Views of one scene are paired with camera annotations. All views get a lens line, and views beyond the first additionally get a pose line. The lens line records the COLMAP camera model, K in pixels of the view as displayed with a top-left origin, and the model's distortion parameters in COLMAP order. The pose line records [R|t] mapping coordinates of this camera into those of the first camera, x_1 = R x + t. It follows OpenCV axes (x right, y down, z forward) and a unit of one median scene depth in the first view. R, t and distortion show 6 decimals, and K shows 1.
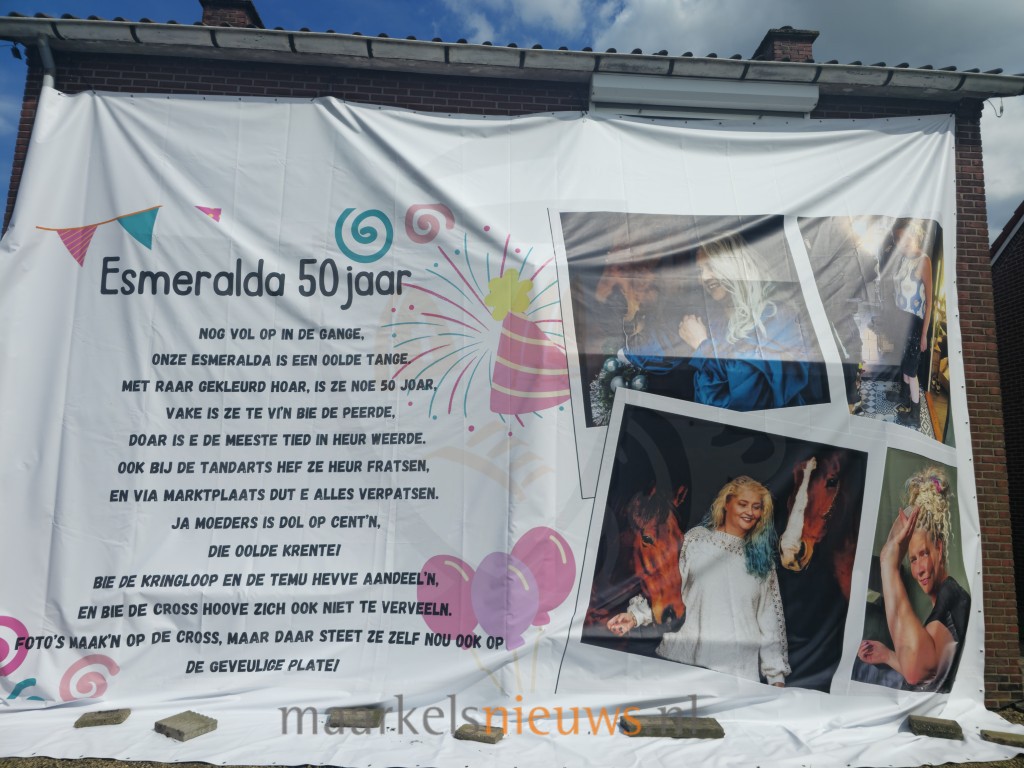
lens RADIAL K [[639.0, 0, 518.5], [0, 639.0, 385.2], [0, 0, 1]] dist [0.039423, -0.046403]
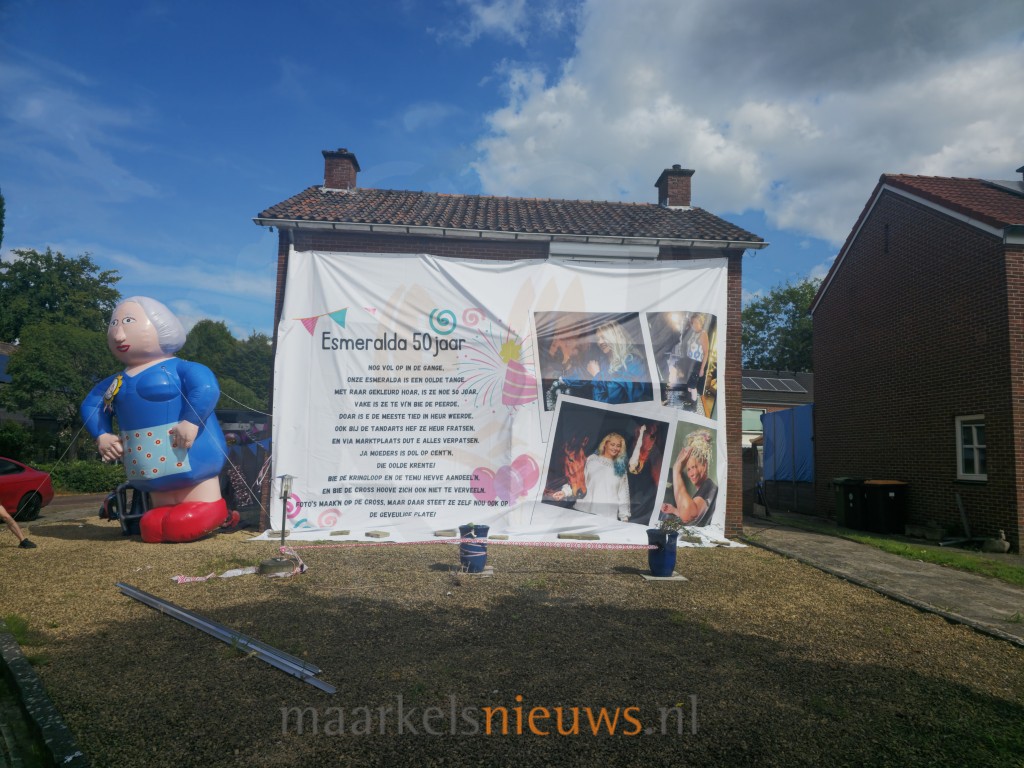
lens RADIAL K [[639.0, 0, 507.0], [0, 639.0, 391.8], [0, 0, 1]] dist [0.039423, -0.046403]
pose [[0.999985, 0.001768, -0.005117, -0.015103], [-0.001487, 0.998511, 0.054534, -0.120990], [0.005206, -0.054526, 0.998499, -1.200451]]
